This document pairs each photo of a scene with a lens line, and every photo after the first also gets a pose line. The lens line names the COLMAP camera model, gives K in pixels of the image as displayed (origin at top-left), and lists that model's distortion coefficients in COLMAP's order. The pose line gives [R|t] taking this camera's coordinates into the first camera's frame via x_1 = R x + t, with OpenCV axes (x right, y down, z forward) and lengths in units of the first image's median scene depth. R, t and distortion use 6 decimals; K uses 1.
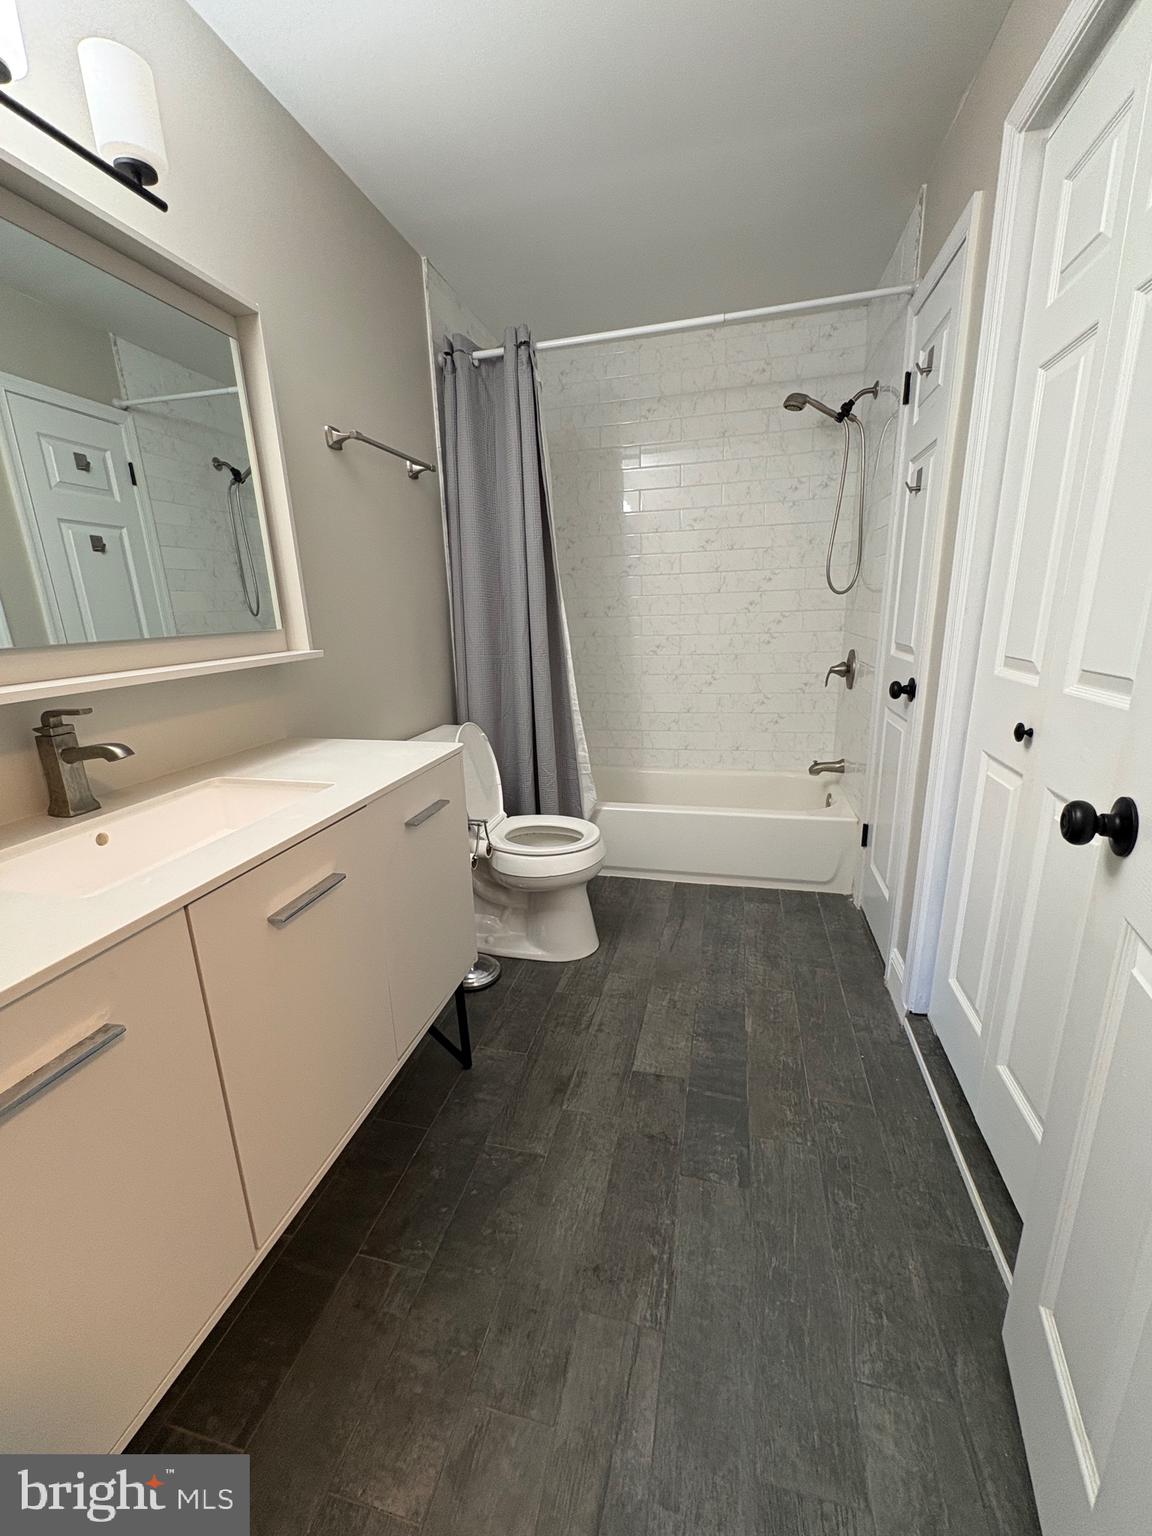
lens RADIAL K [[613.6, 0, 576.4], [0, 613.6, 769.3], [0, 0, 1]] dist [0.001066, 0.000530]
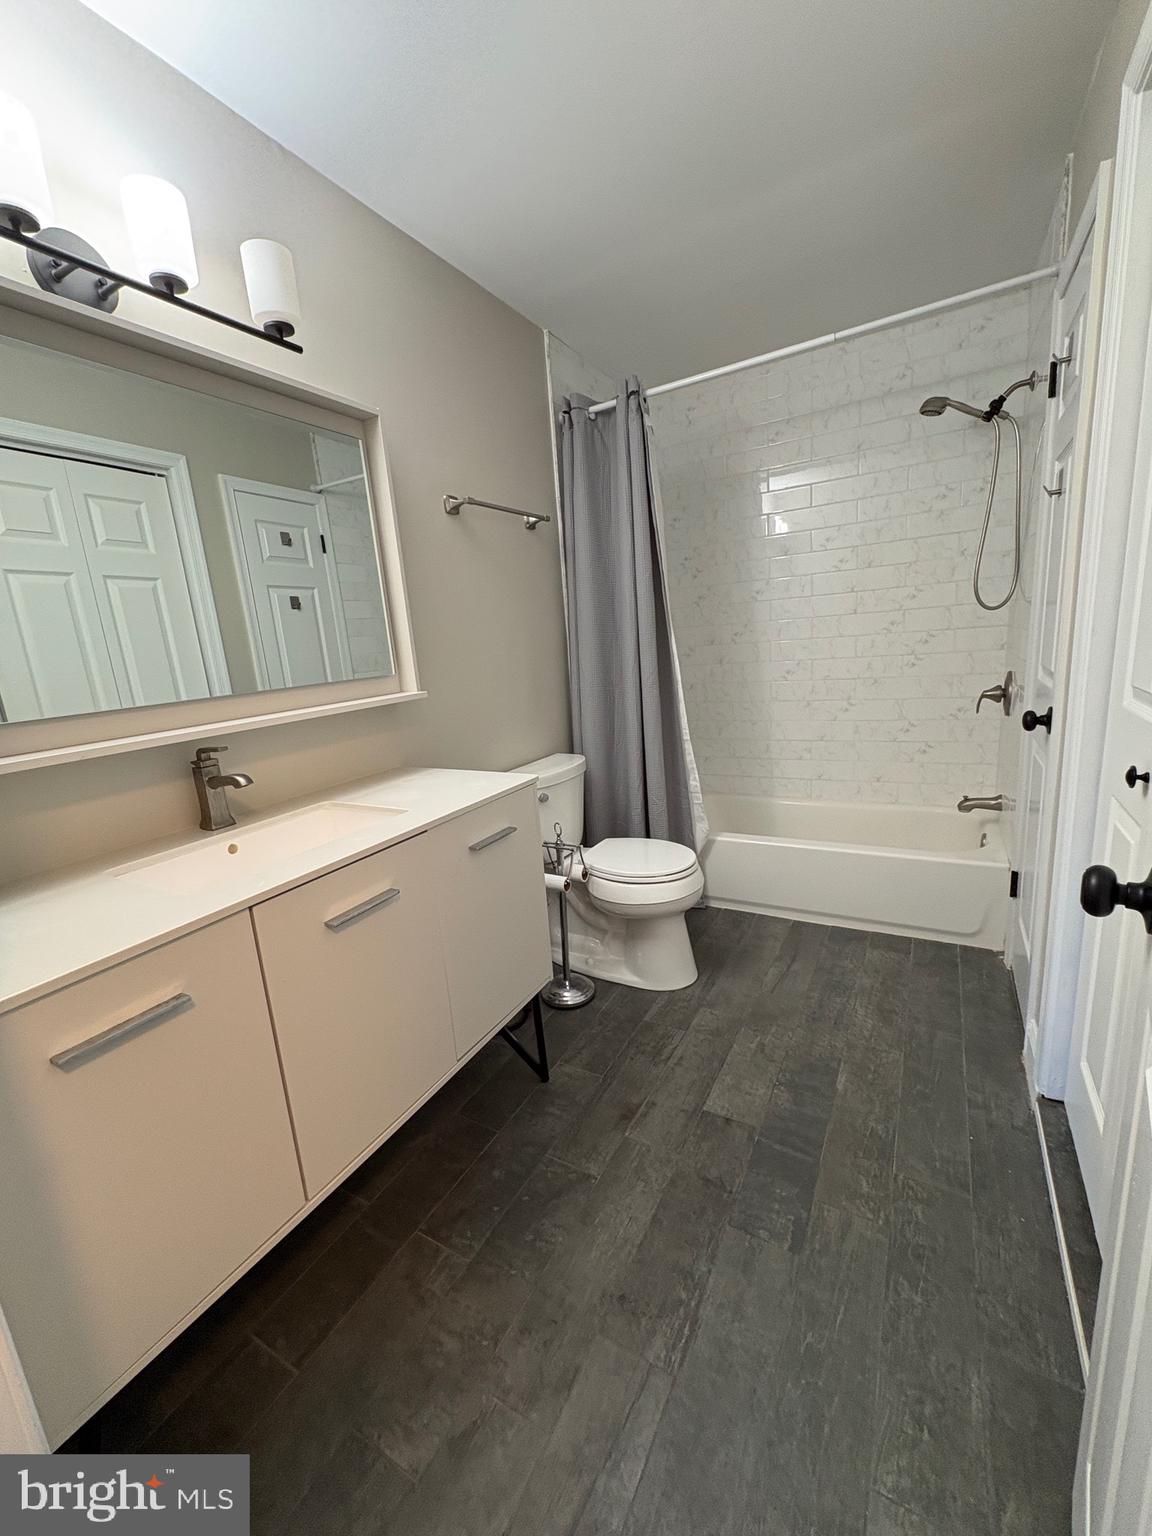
lens RADIAL K [[613.6, 0, 575.0], [0, 613.6, 769.9], [0, 0, 1]] dist [0.001066, 0.000530]
pose [[0.961892, 0.015940, -0.272966, 0.147021], [-0.025366, 0.999196, -0.031036, -0.016389], [0.272252, 0.036778, 0.961523, -0.019635]]
